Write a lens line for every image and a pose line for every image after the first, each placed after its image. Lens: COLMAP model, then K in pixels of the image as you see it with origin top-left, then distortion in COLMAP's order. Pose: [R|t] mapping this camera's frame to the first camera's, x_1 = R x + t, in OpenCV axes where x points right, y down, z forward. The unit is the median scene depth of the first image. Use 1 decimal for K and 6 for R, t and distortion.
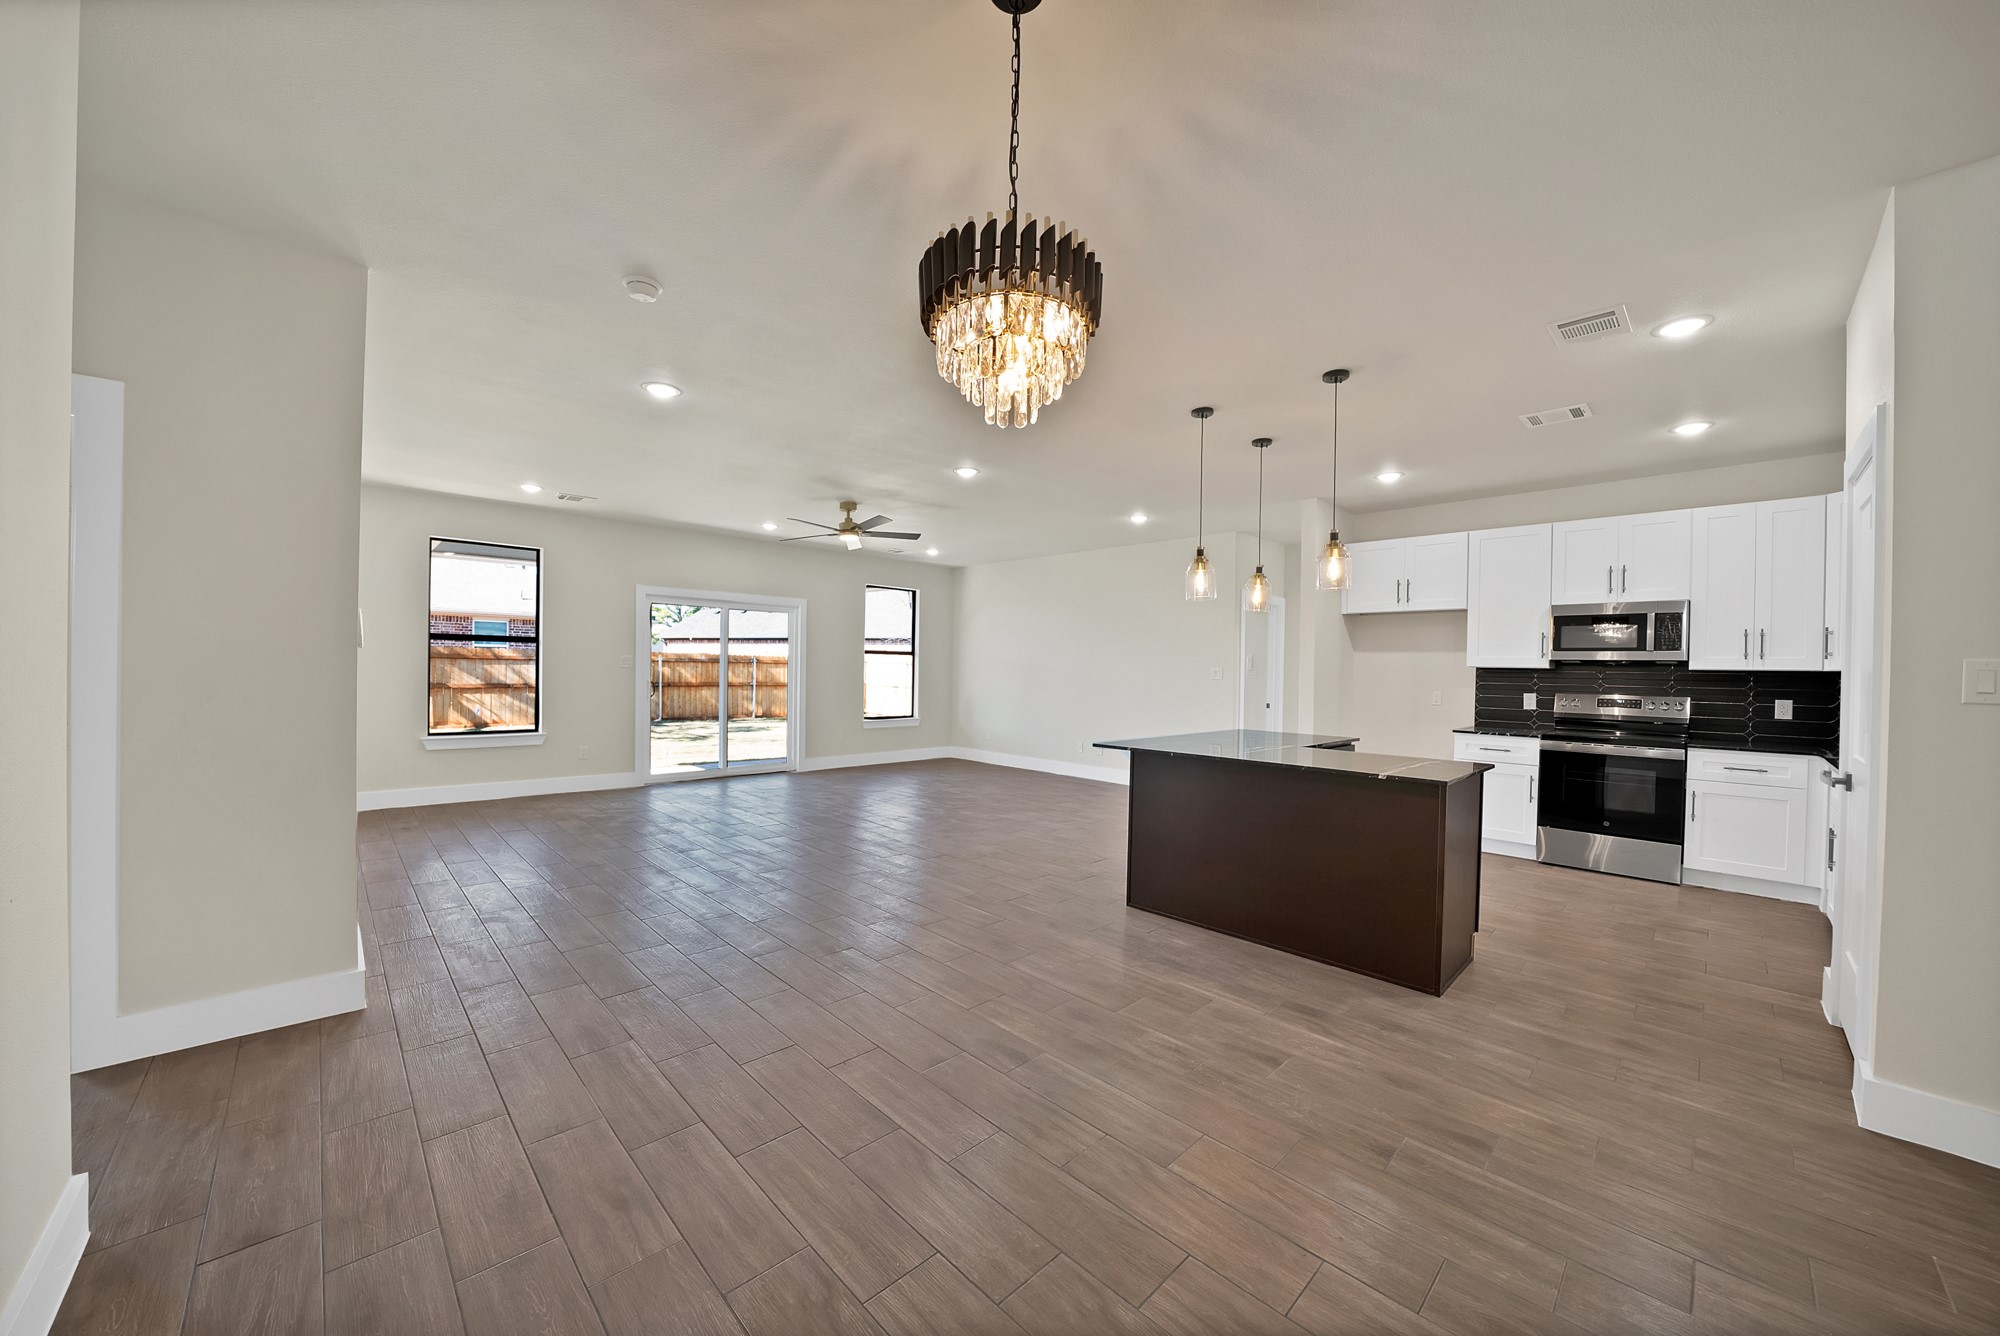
lens RADIAL K [[723.6, 0, 1005.1], [0, 723.6, 673.4], [0, 0, 1]] dist [-0.018721, 0.000188]
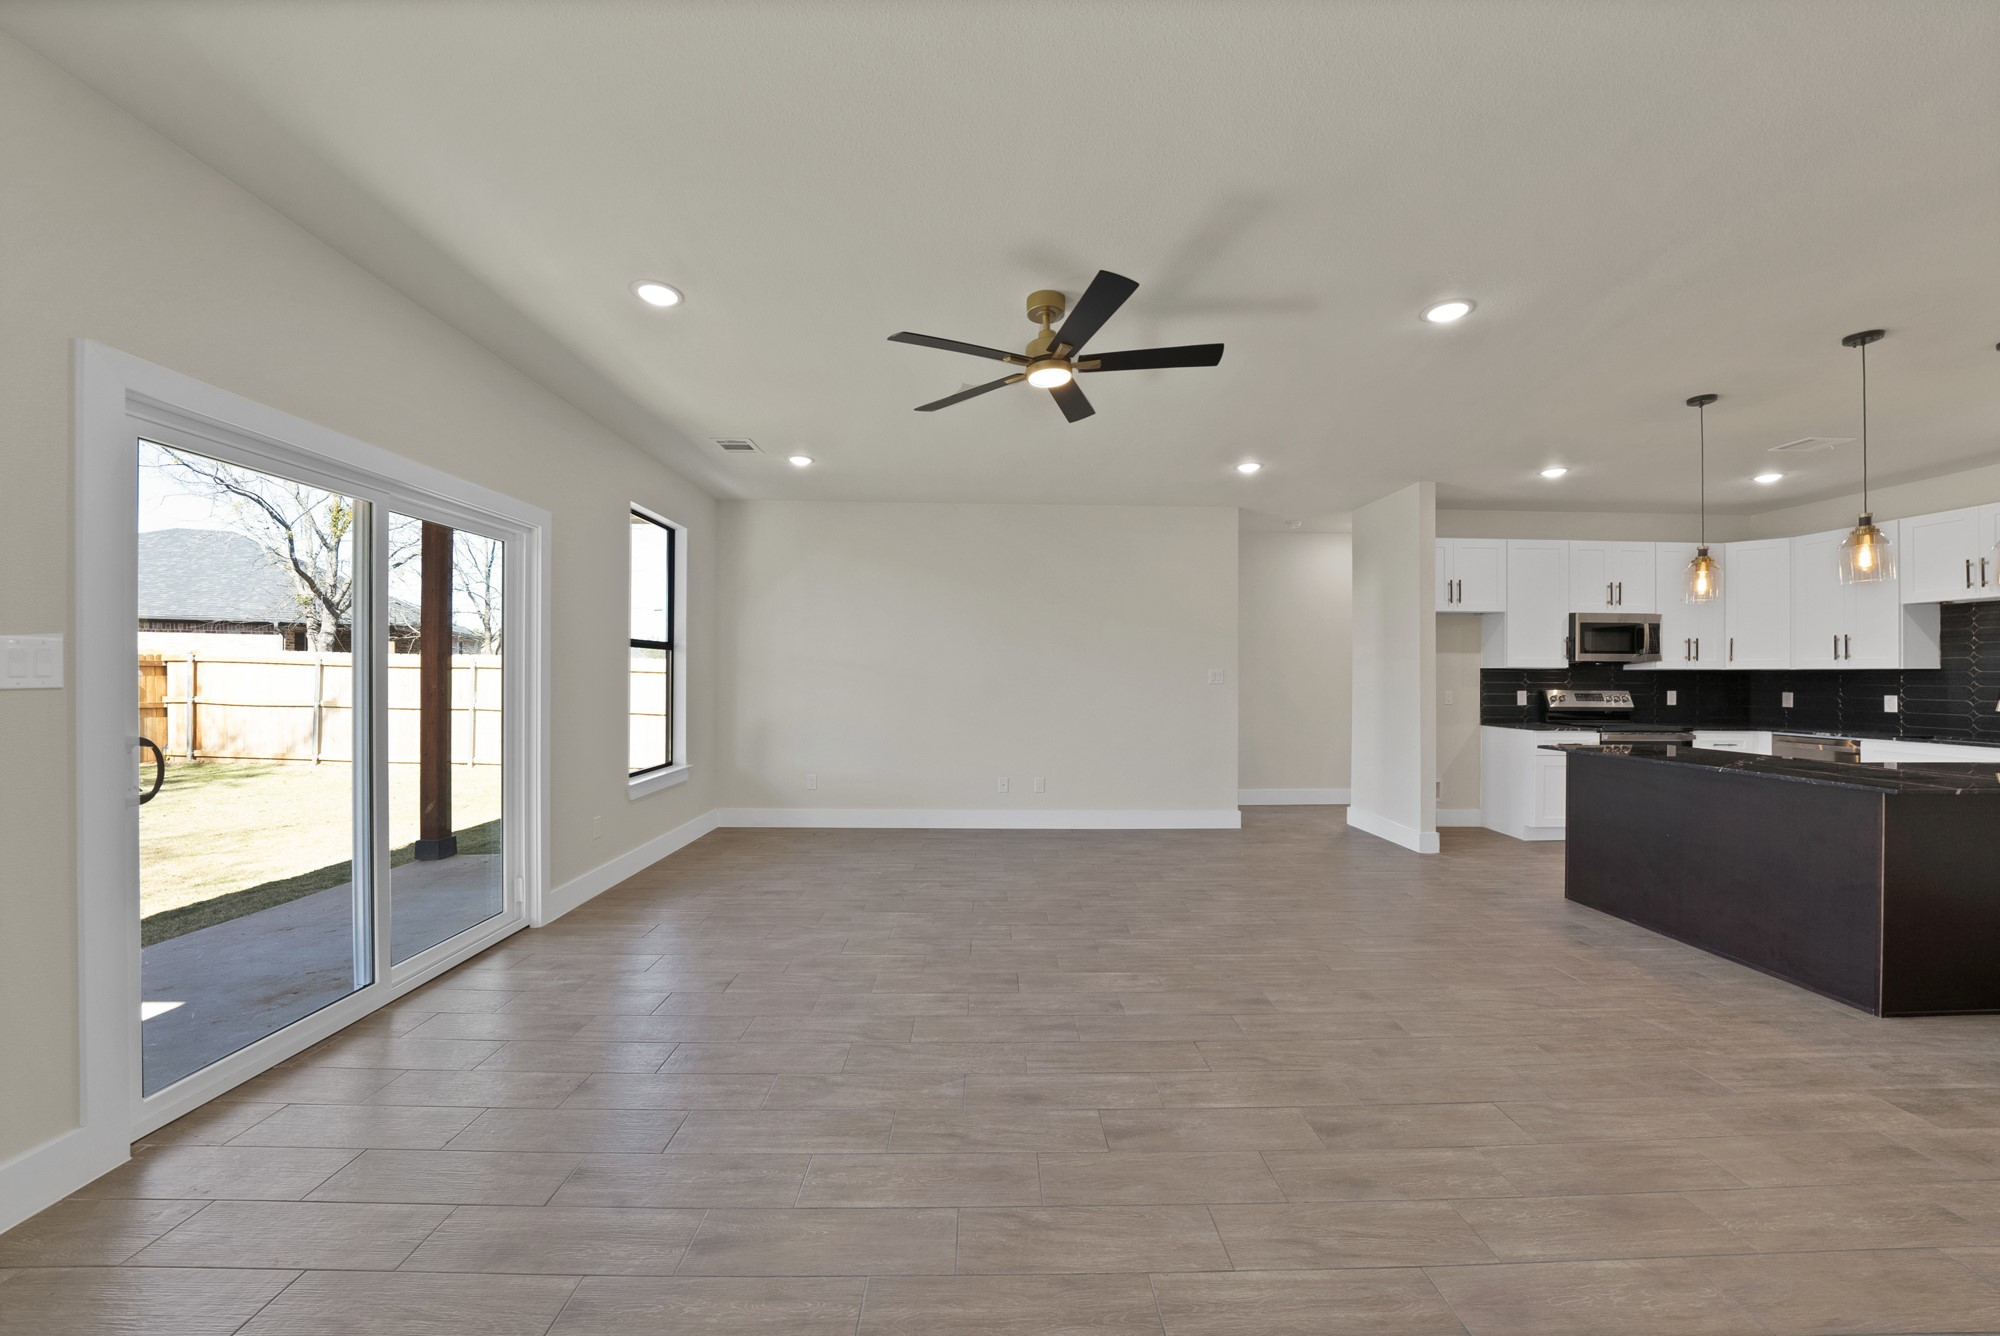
lens RADIAL K [[723.6, 0, 1005.1], [0, 723.6, 673.4], [0, 0, 1]] dist [-0.018721, 0.000188]
pose [[0.679597, -0.011232, 0.733499, -0.705729], [0.010749, 0.999928, 0.005353, -0.015780], [-0.733507, 0.004247, 0.679669, 0.921453]]
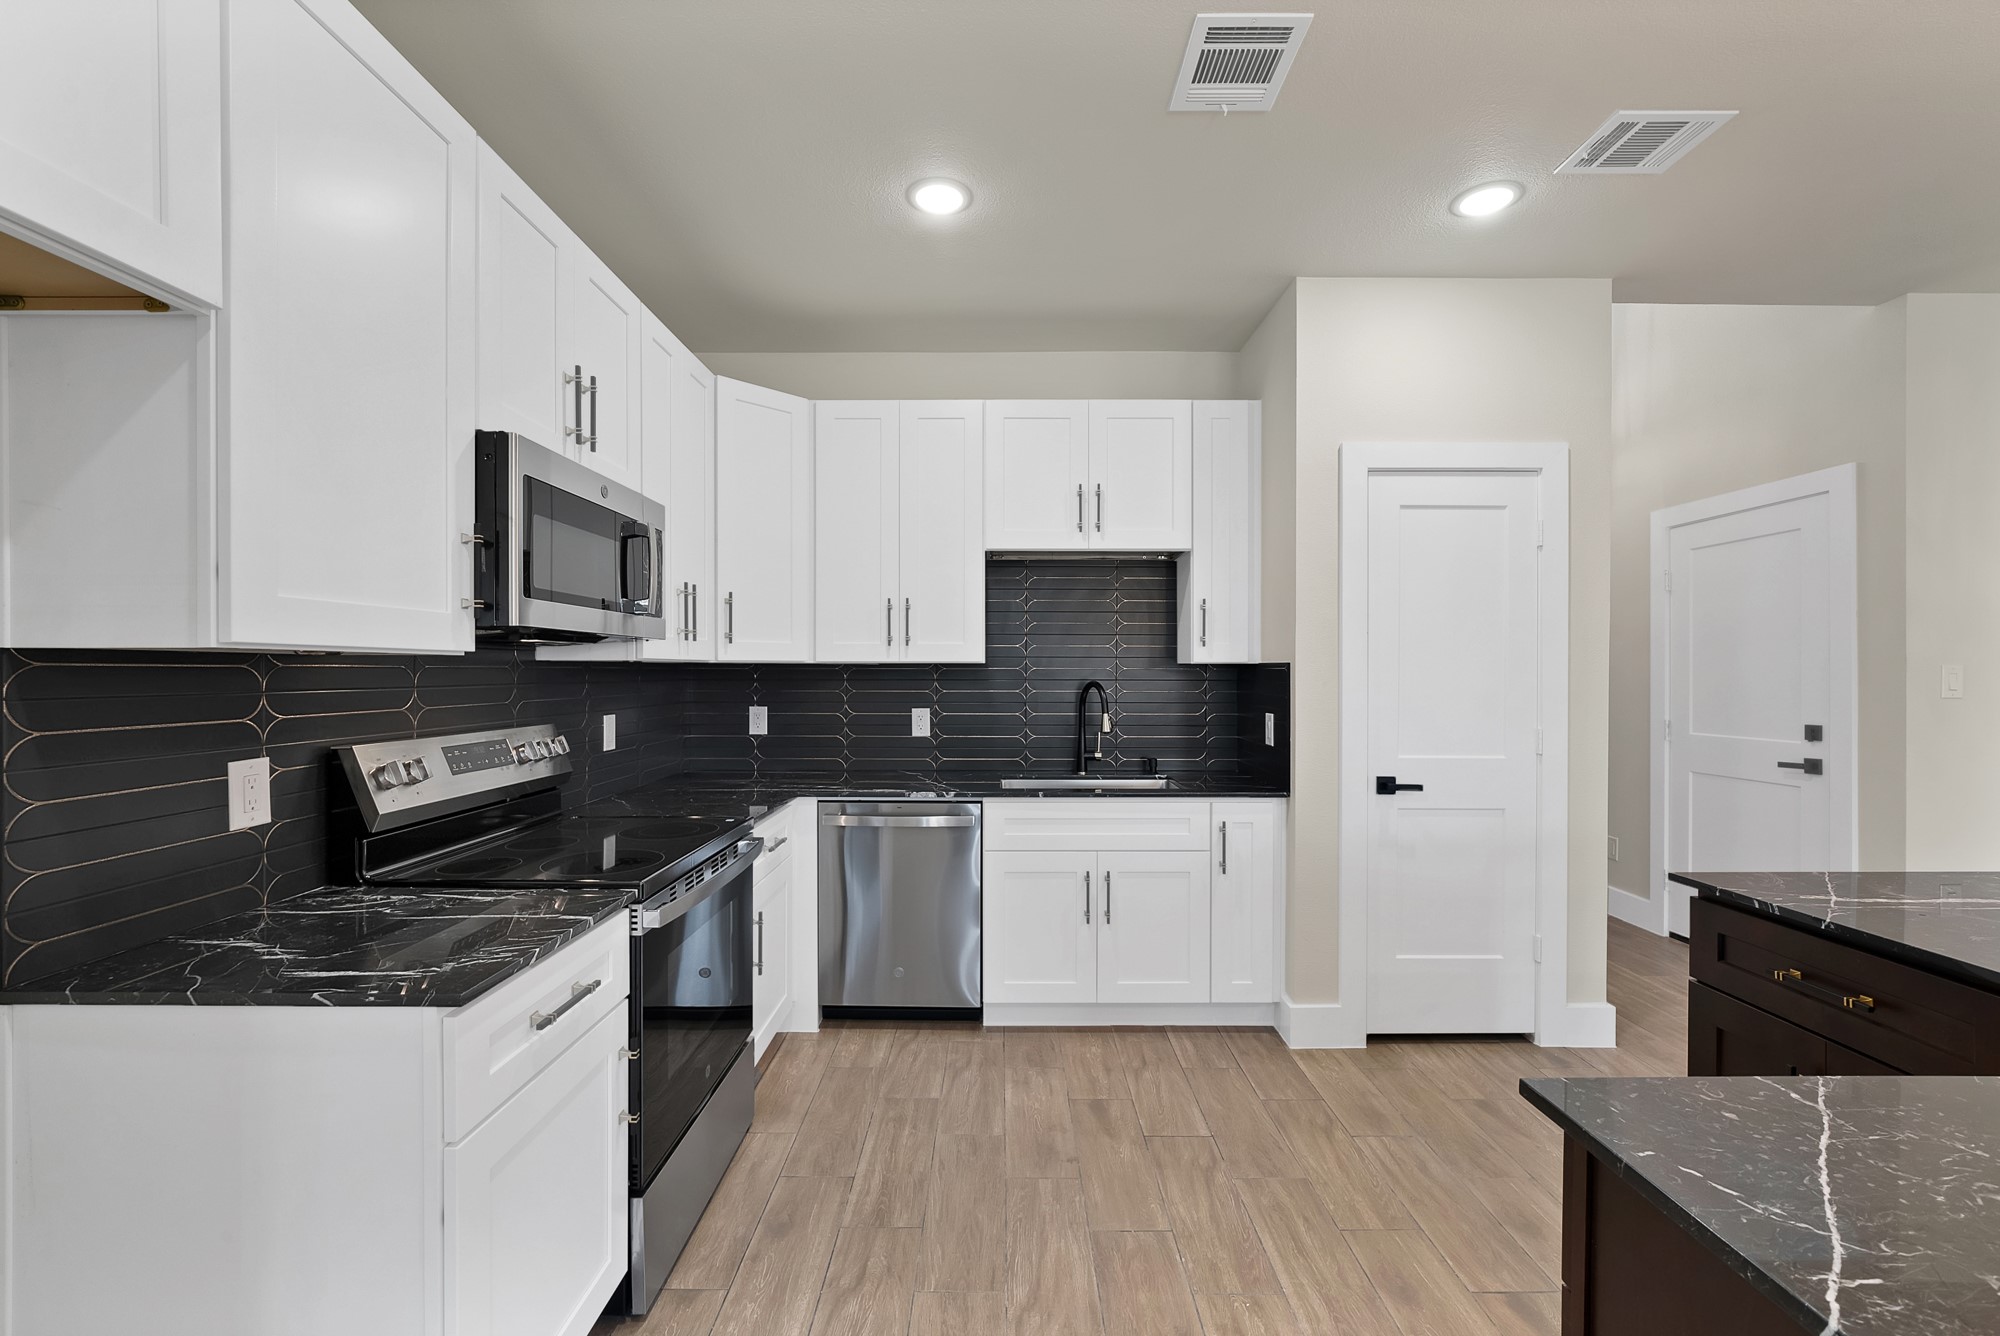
lens RADIAL K [[826.4, 0, 1000.0], [0, 826.4, 668.0], [0, 0, 1]] dist [0.000039, -0.000002]
pose [[-0.711701, -0.011389, 0.702390, 0.406061], [-0.003823, 0.999917, 0.012340, -0.007182], [-0.702472, 0.006097, -0.711685, 1.130369]]
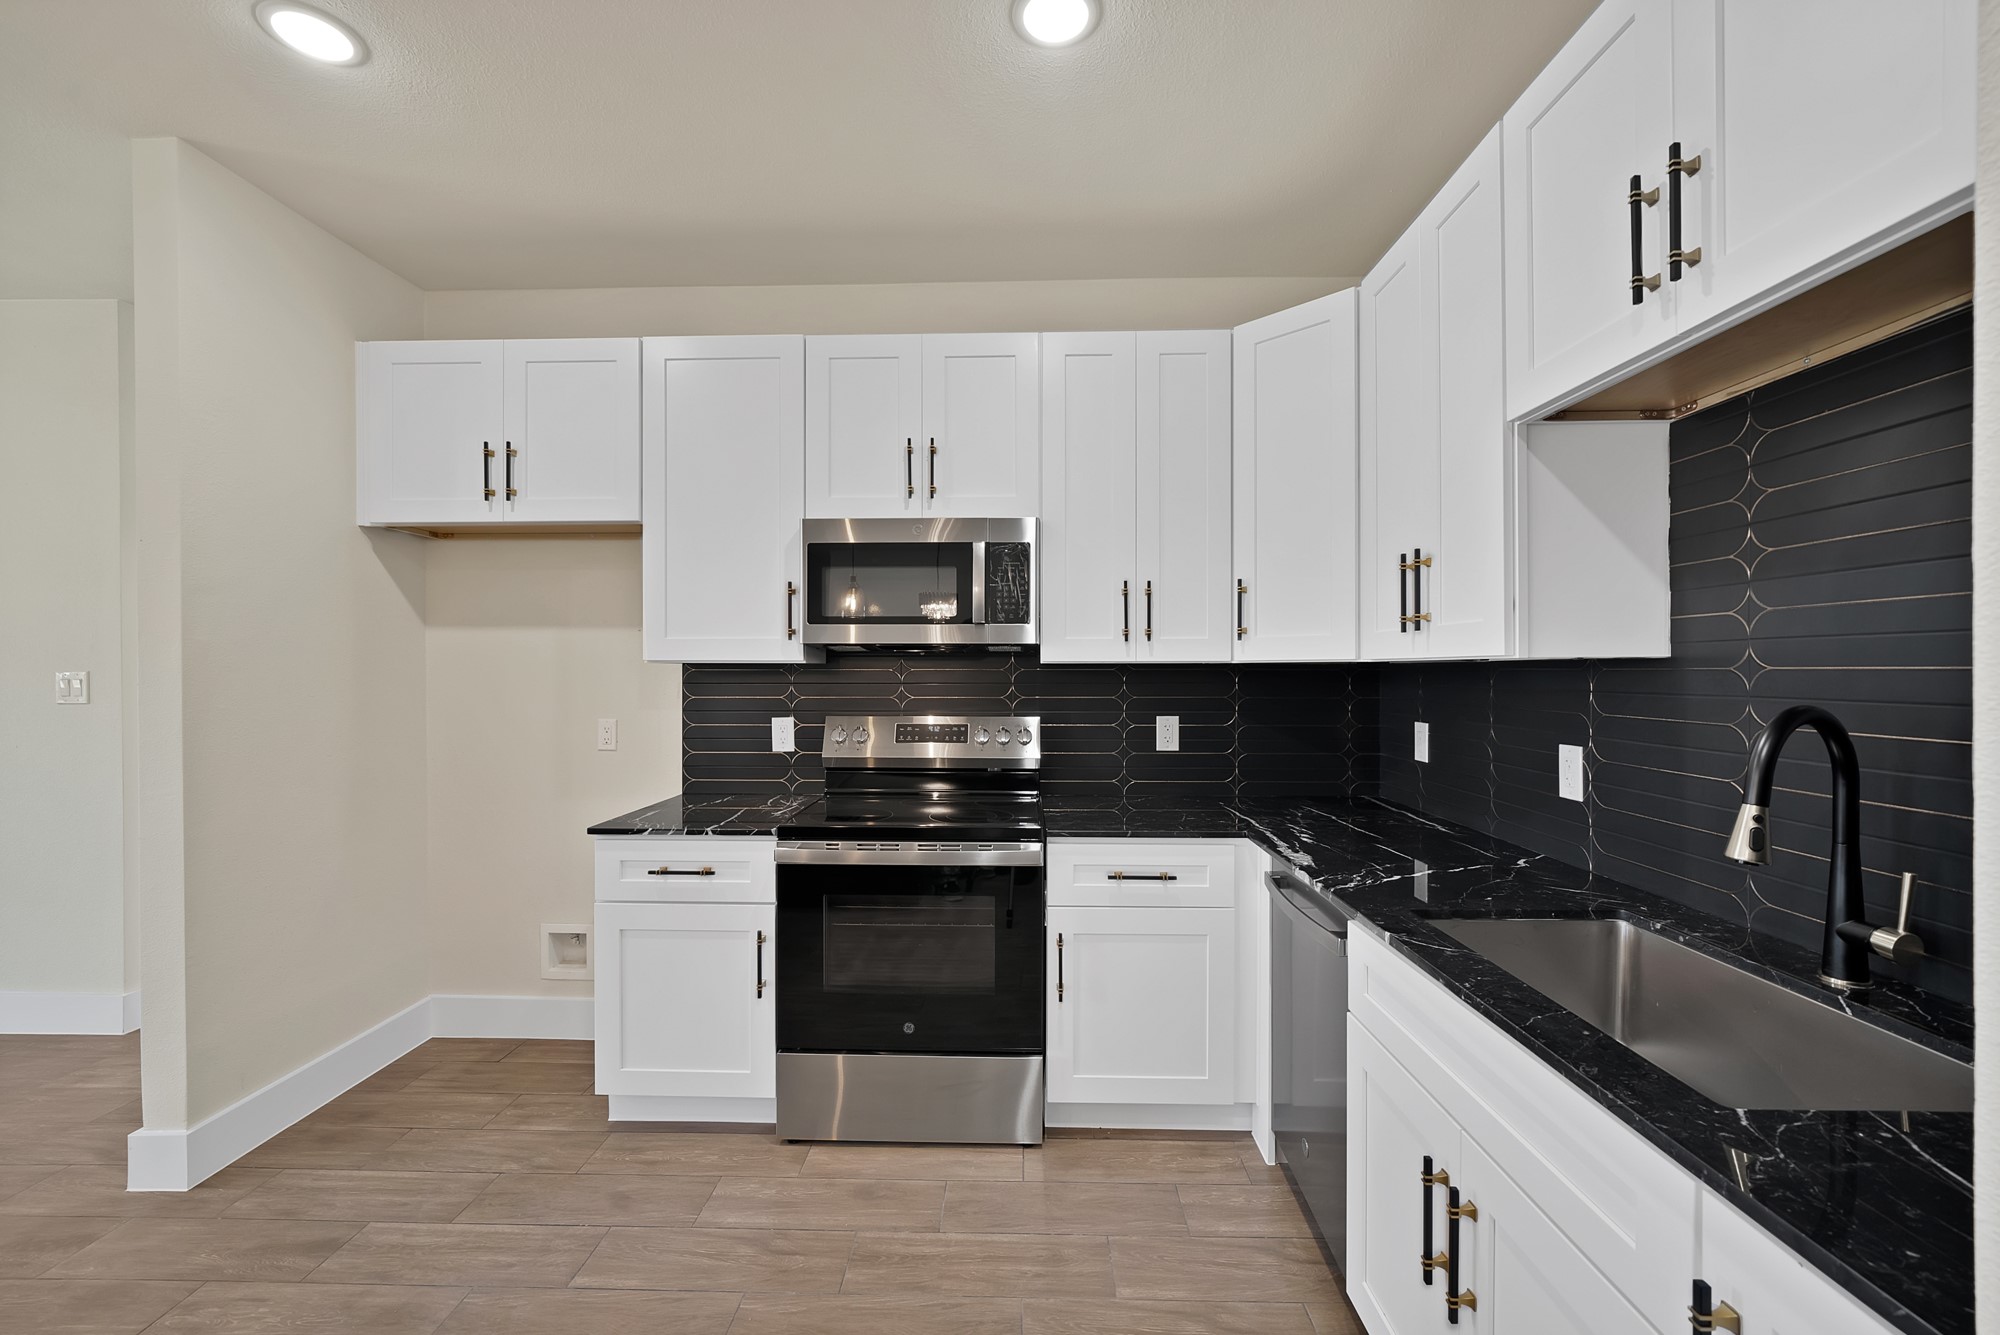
lens RADIAL K [[826.4, 0, 1000.0], [0, 826.4, 667.5], [0, 0, 1]] dist [0.000039, -0.000002]
pose [[0.723475, -0.017562, 0.690127, 0.515610], [0.018683, 0.999808, 0.005857, -0.005586], [-0.690098, 0.008656, 0.723664, 0.570673]]
